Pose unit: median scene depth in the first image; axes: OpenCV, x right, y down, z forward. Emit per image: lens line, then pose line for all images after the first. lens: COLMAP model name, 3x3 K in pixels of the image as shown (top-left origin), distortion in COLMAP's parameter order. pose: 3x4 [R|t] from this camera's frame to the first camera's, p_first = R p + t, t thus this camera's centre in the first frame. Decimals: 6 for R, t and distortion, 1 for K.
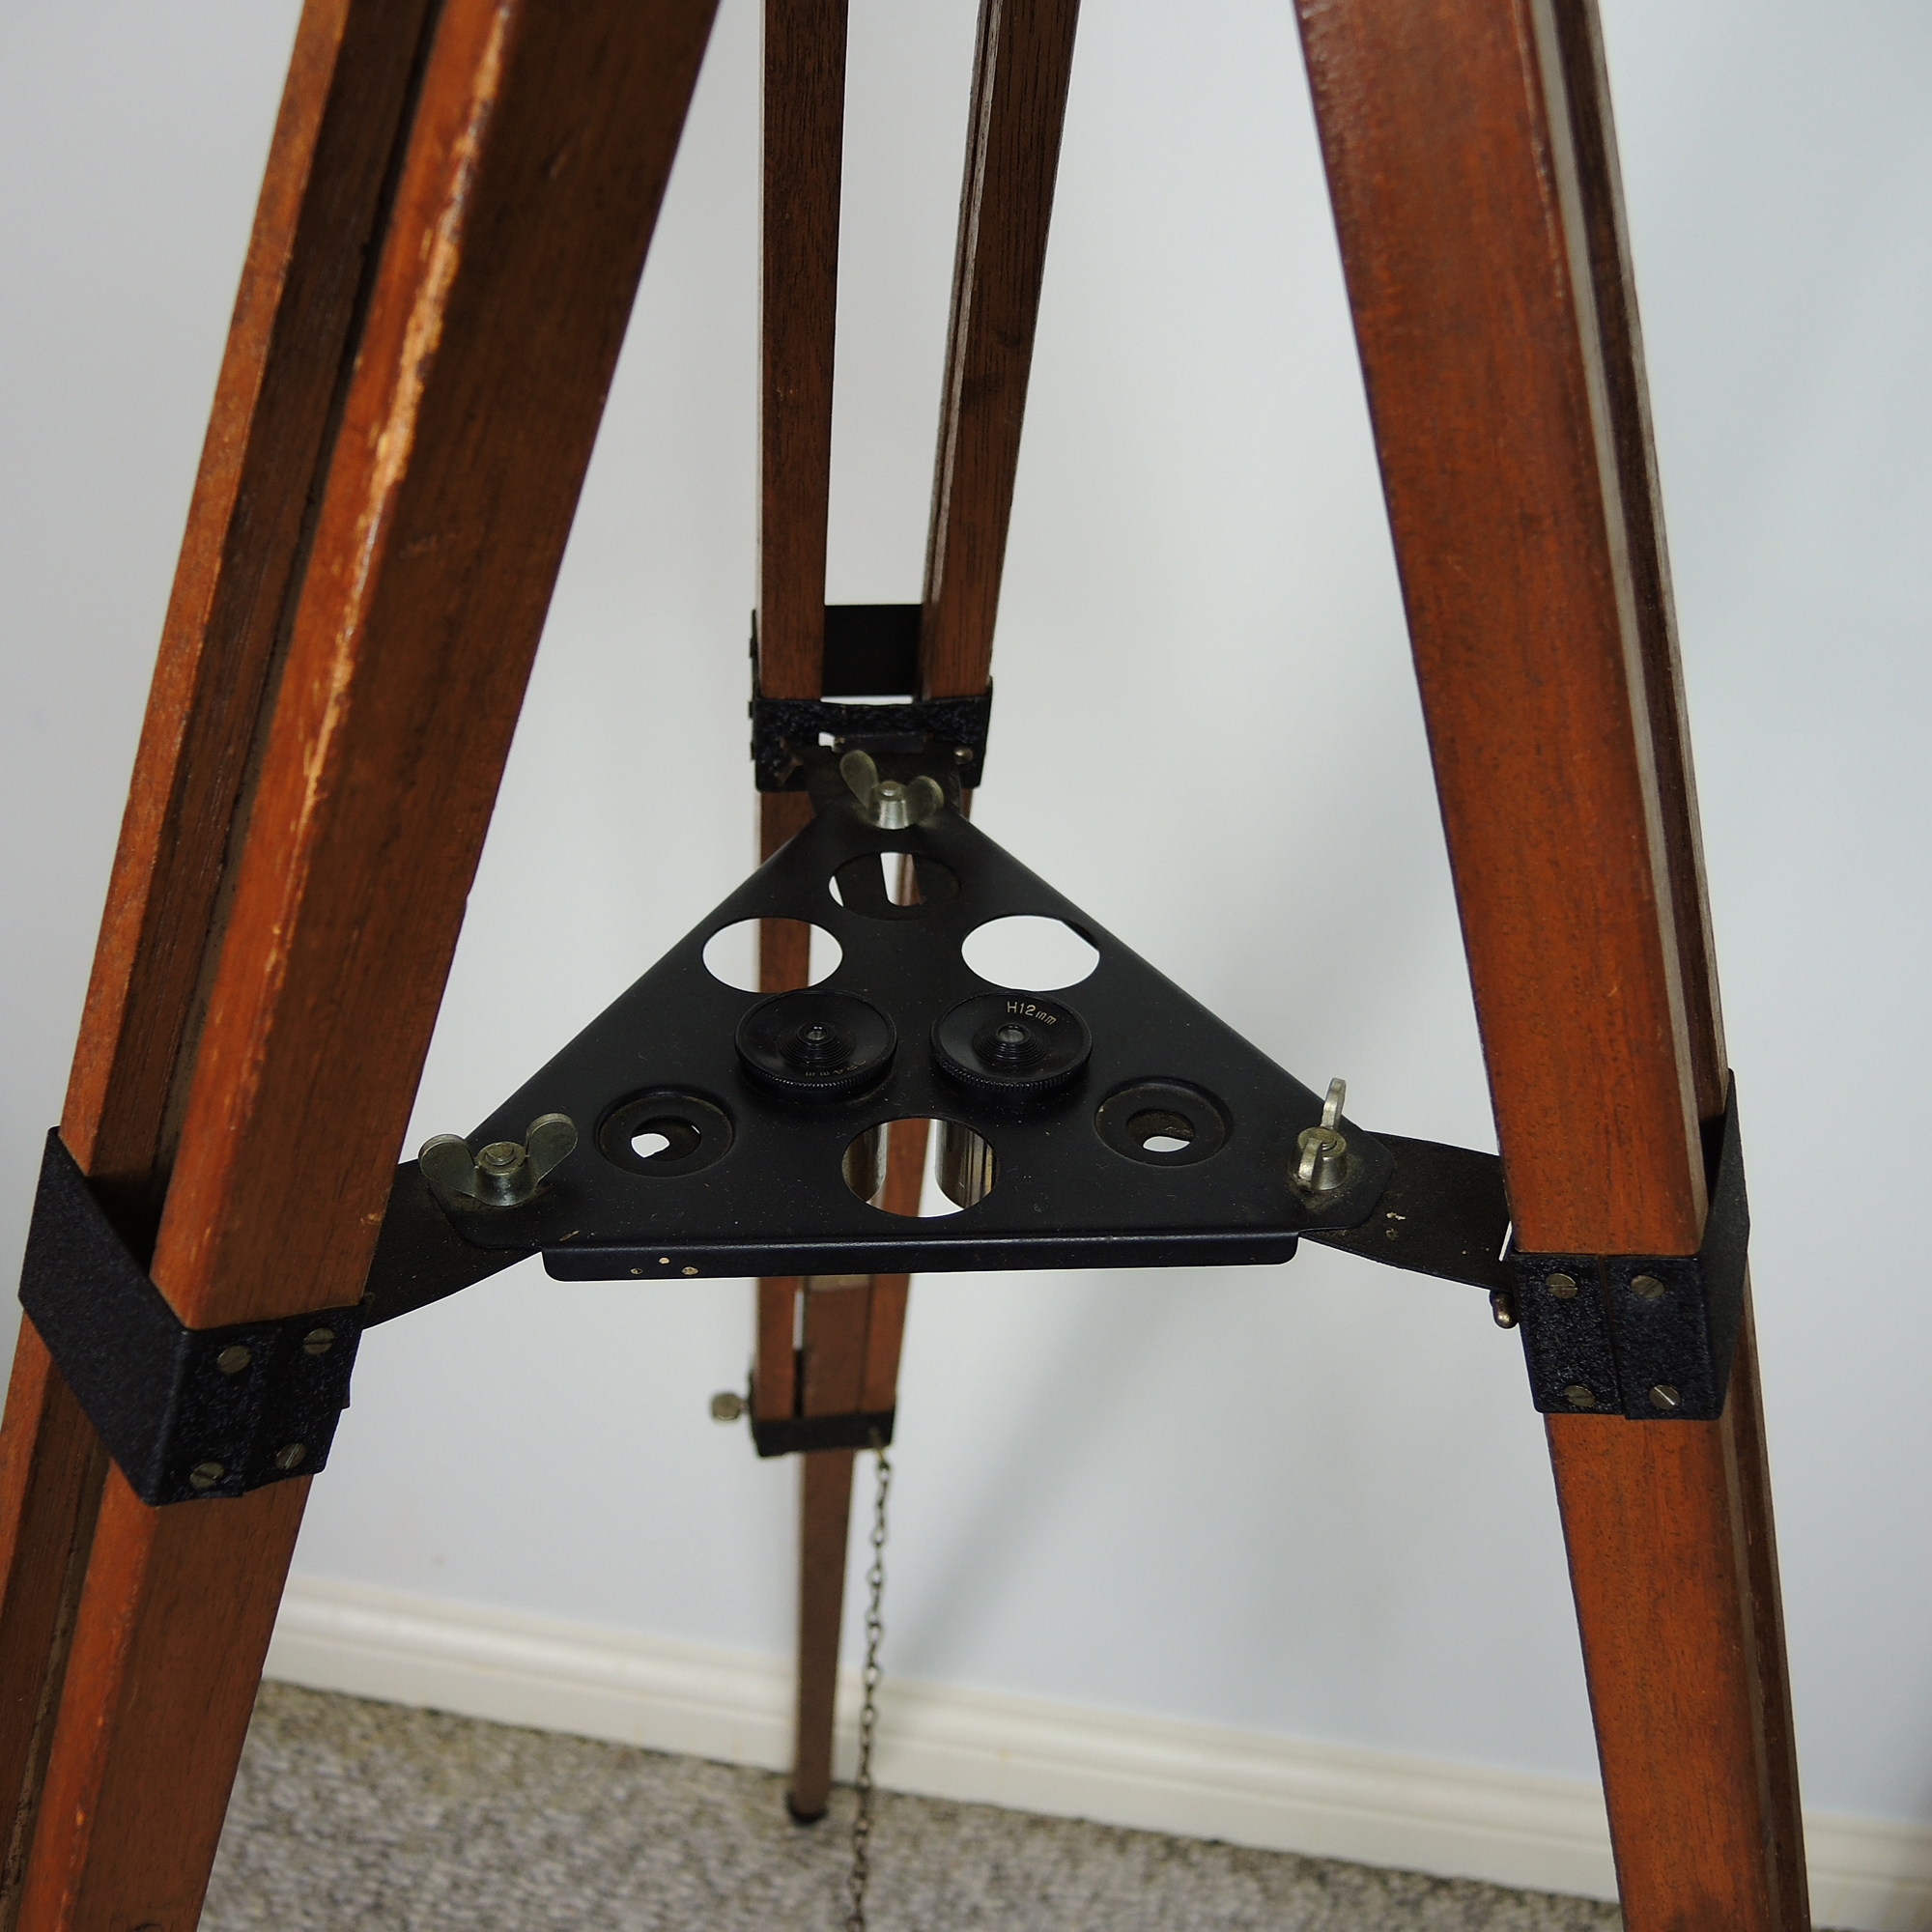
lens RADIAL K [[2174.7, 0, 966.0], [0, 2174.7, 966.0], [0, 0, 1]] dist [-0.025912, -0.064823]
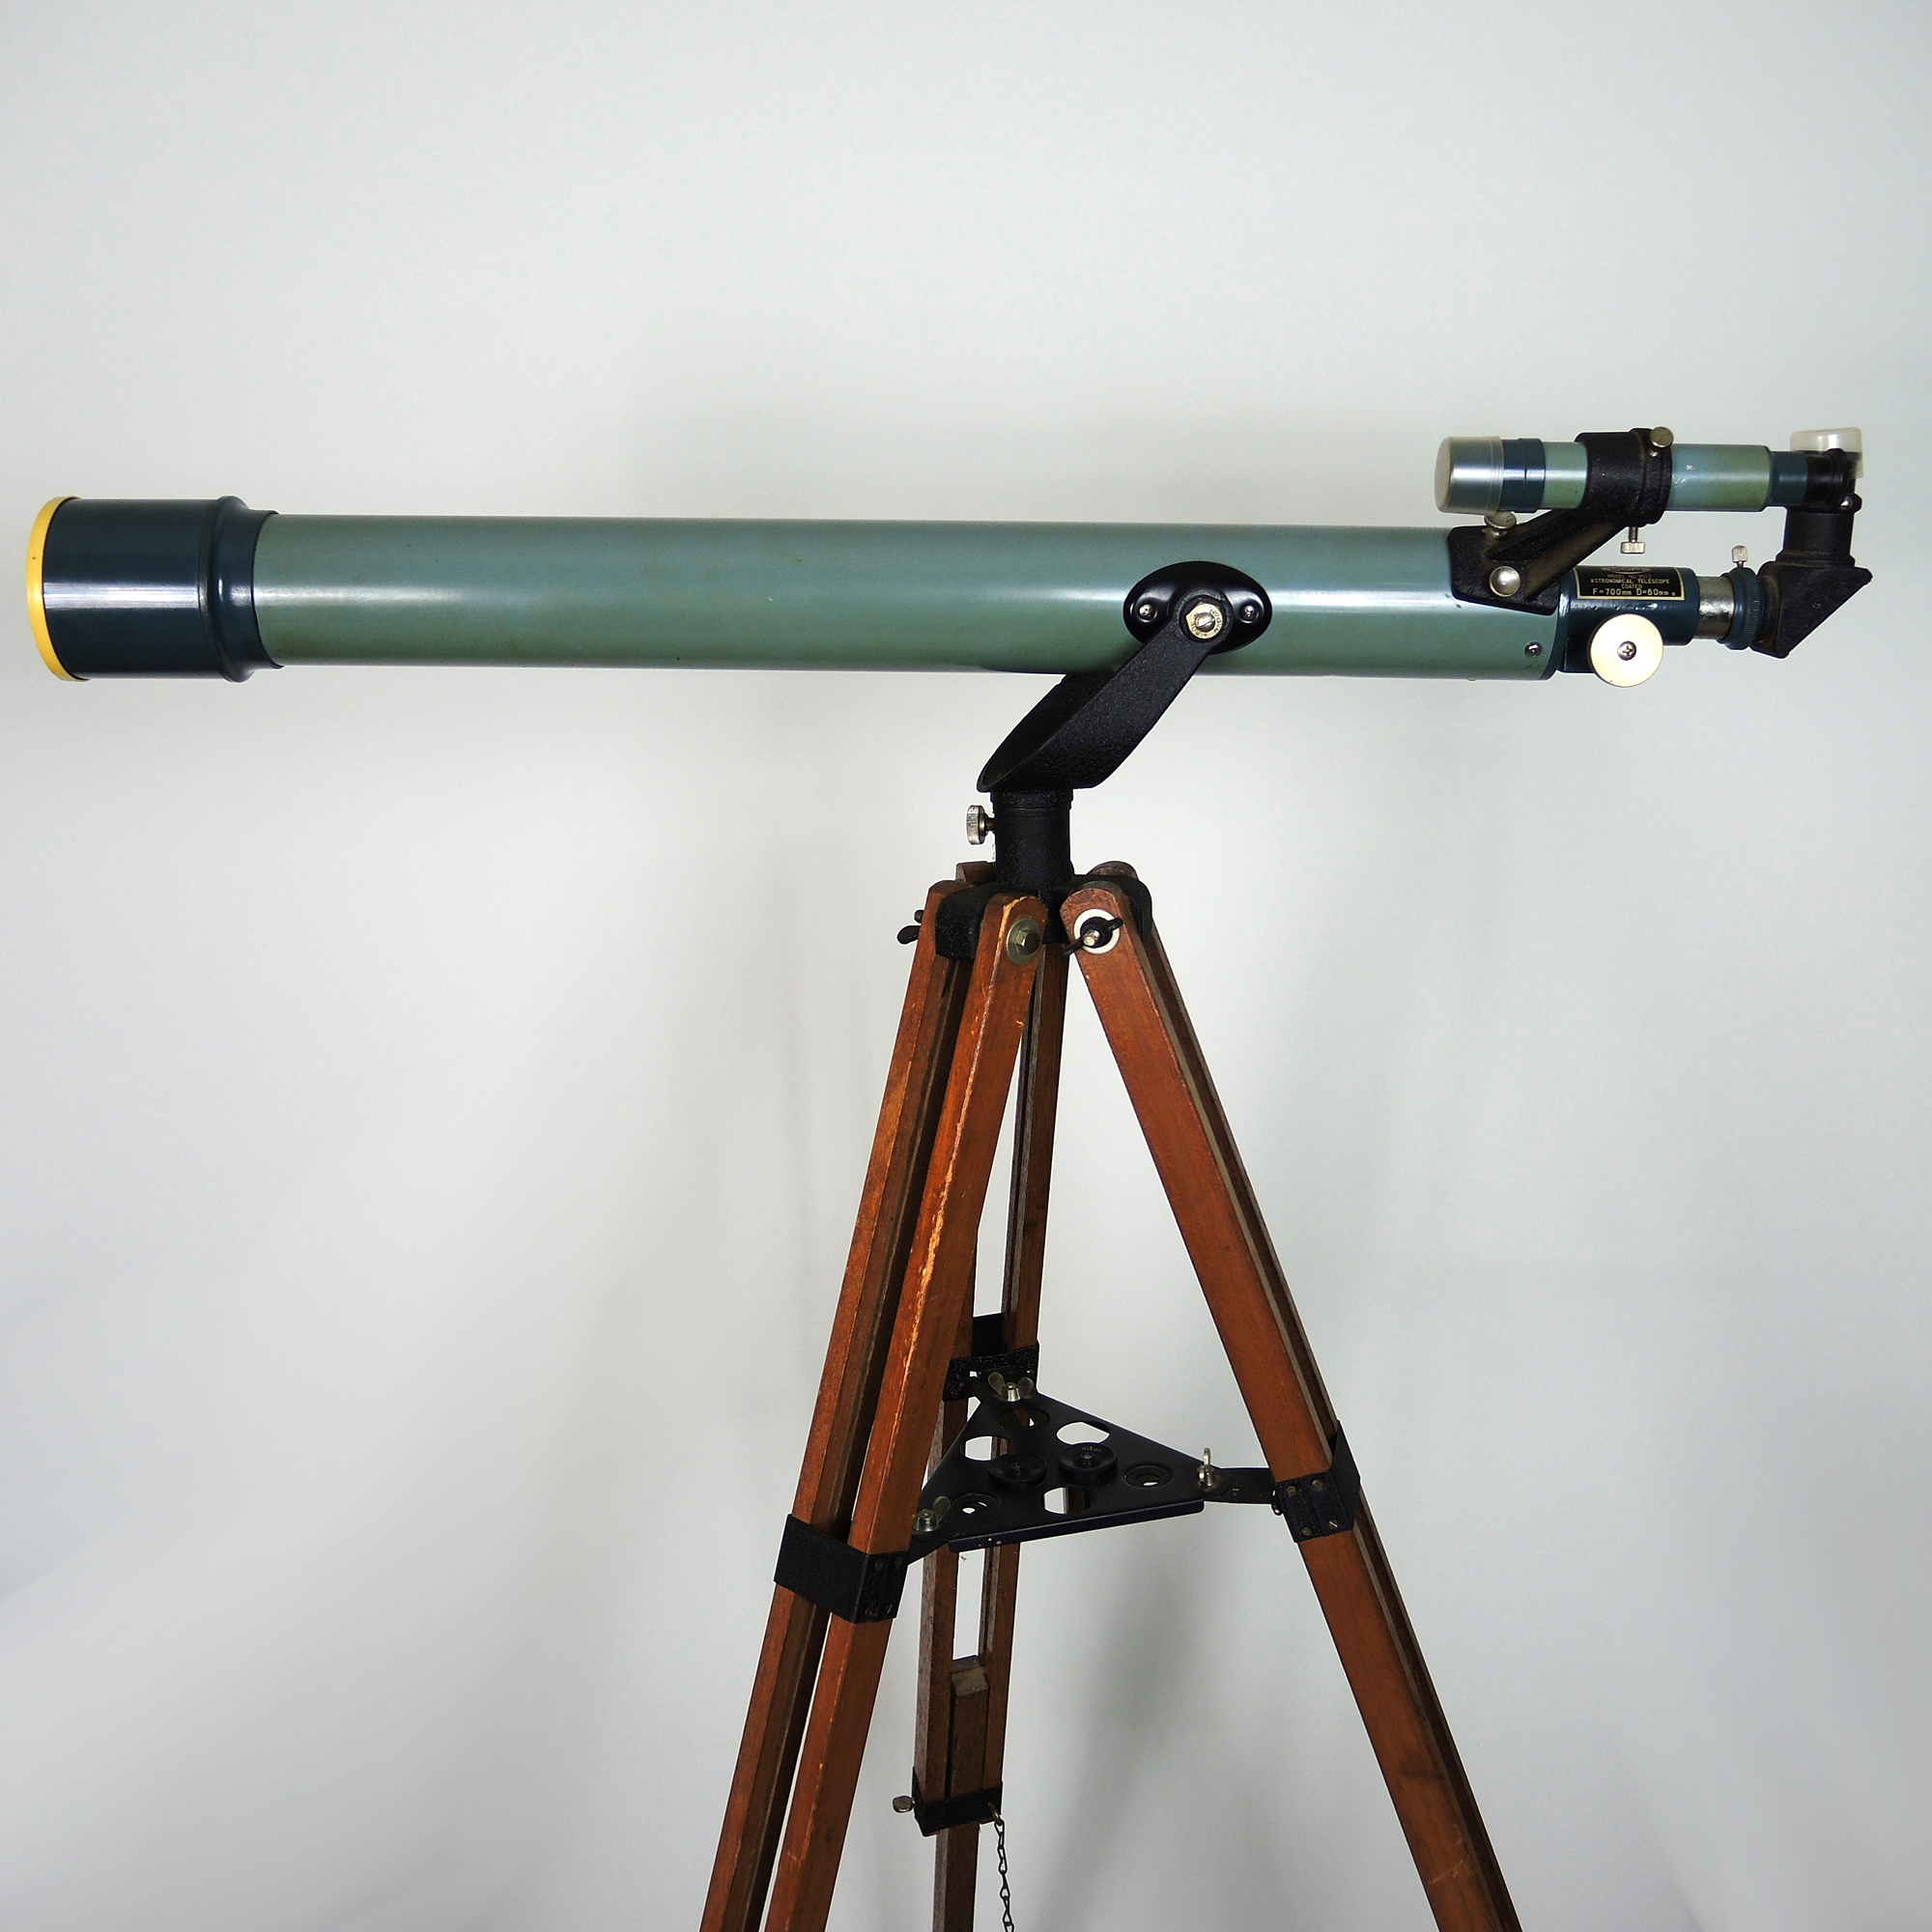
lens RADIAL K [[2174.7, 0, 966.0], [0, 2174.7, 966.0], [0, 0, 1]] dist [-0.025912, -0.064823]
pose [[0.985474, -0.125859, 0.114023, -0.419154], [0.157200, 0.930085, -0.332009, 0.394064], [-0.064265, 0.345111, 0.936359, -2.025980]]
